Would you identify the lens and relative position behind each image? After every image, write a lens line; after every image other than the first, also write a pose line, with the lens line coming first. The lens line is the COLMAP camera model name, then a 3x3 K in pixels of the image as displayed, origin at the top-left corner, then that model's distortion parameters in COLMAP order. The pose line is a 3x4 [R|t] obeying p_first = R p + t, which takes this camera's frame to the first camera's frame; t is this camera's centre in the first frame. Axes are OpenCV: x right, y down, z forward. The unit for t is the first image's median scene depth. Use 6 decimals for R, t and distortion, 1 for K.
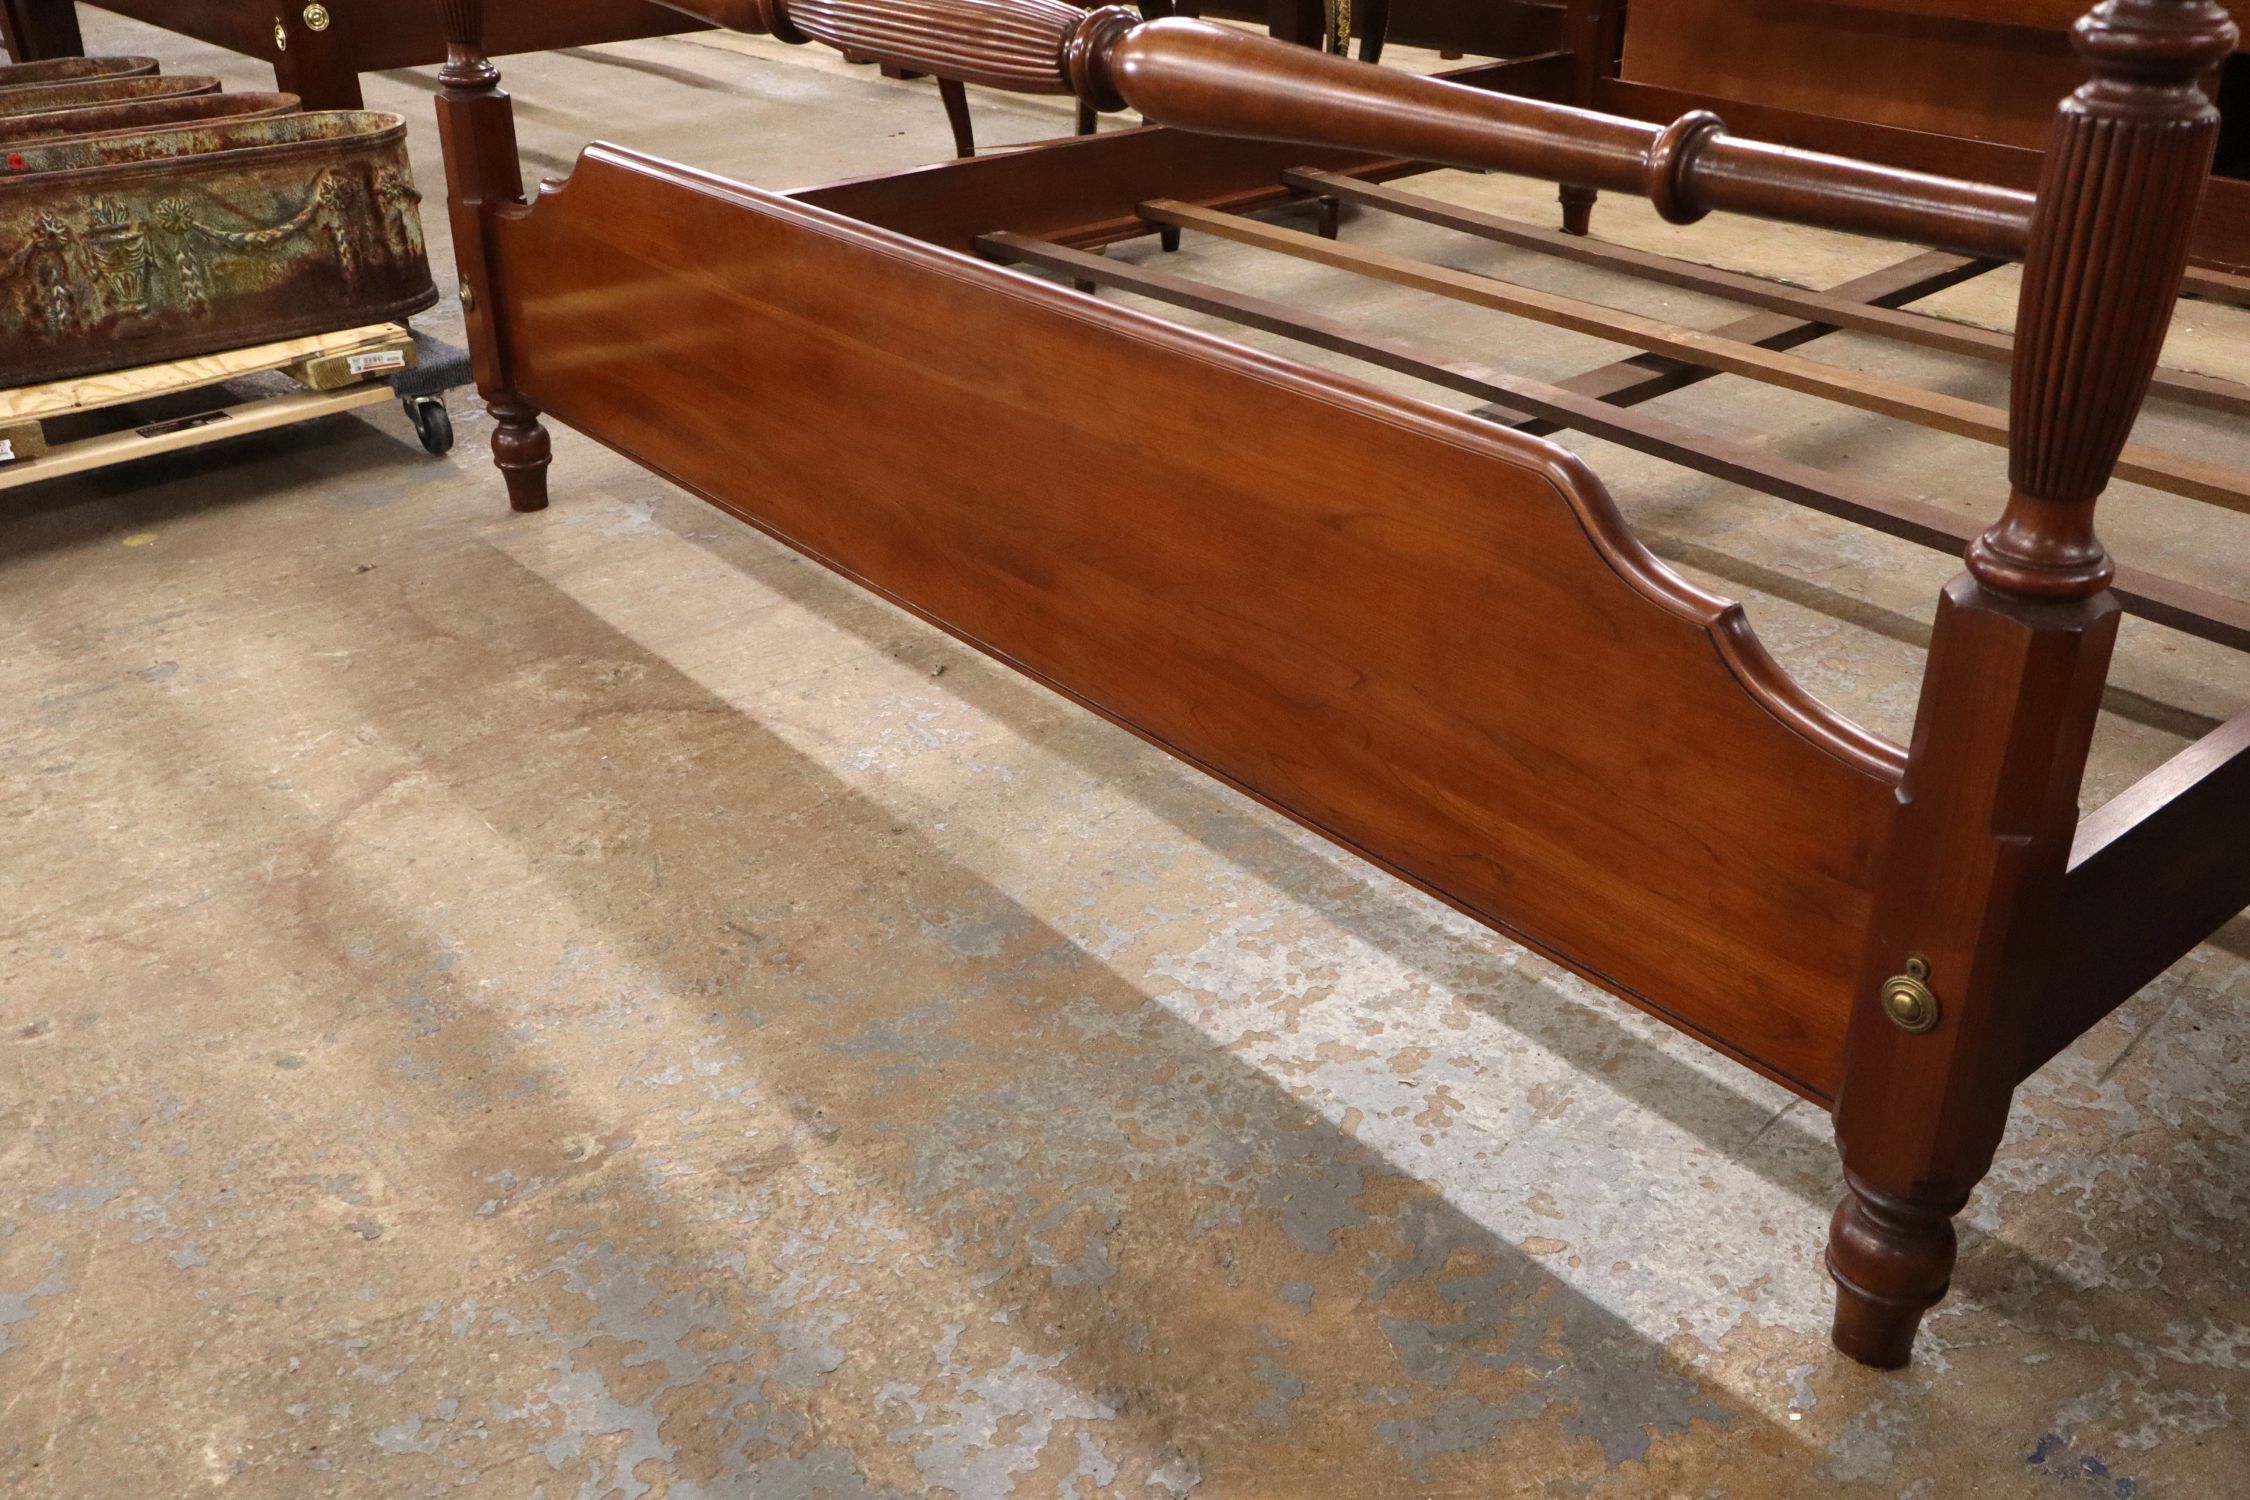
lens RADIAL K [[2015.7, 0, 1125.8], [0, 2015.7, 745.5], [0, 0, 1]] dist [0.007802, -0.017473]
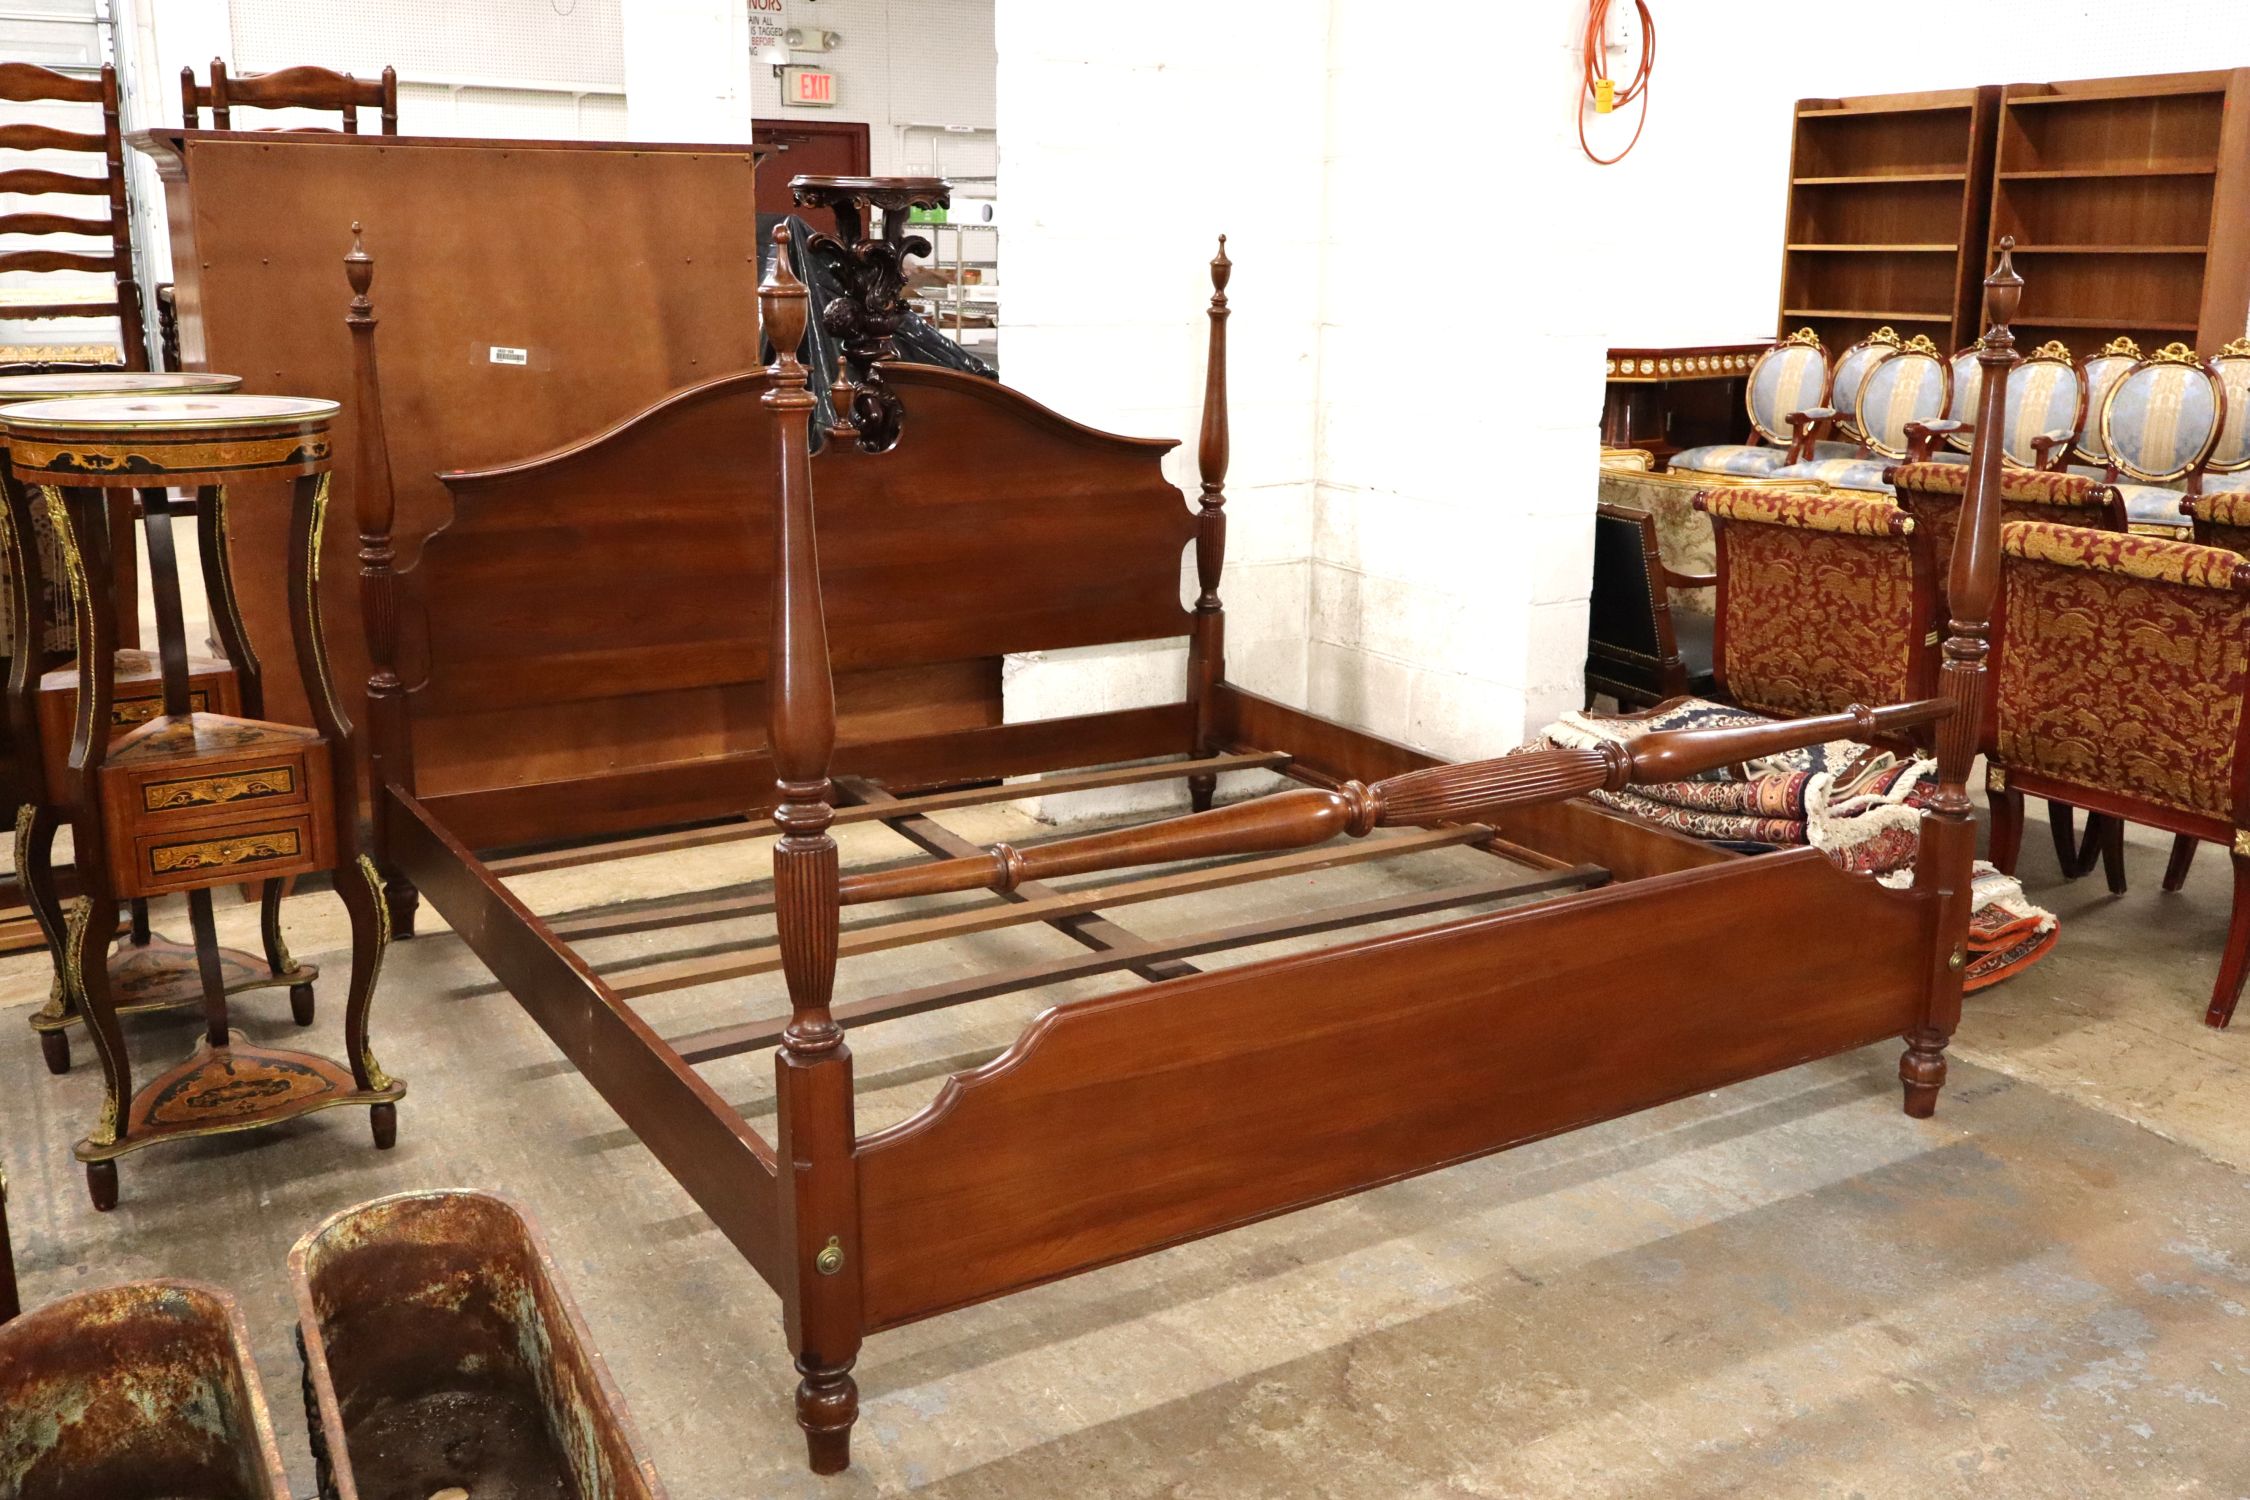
lens RADIAL K [[2015.7, 0, 1113.6], [0, 2015.7, 757.5], [0, 0, 1]] dist [0.007802, -0.017473]
pose [[0.153640, -0.235703, 0.959604, -1.833949], [0.454754, 0.879044, 0.143106, -0.802610], [-0.877265, 0.414397, 0.242243, 0.907782]]
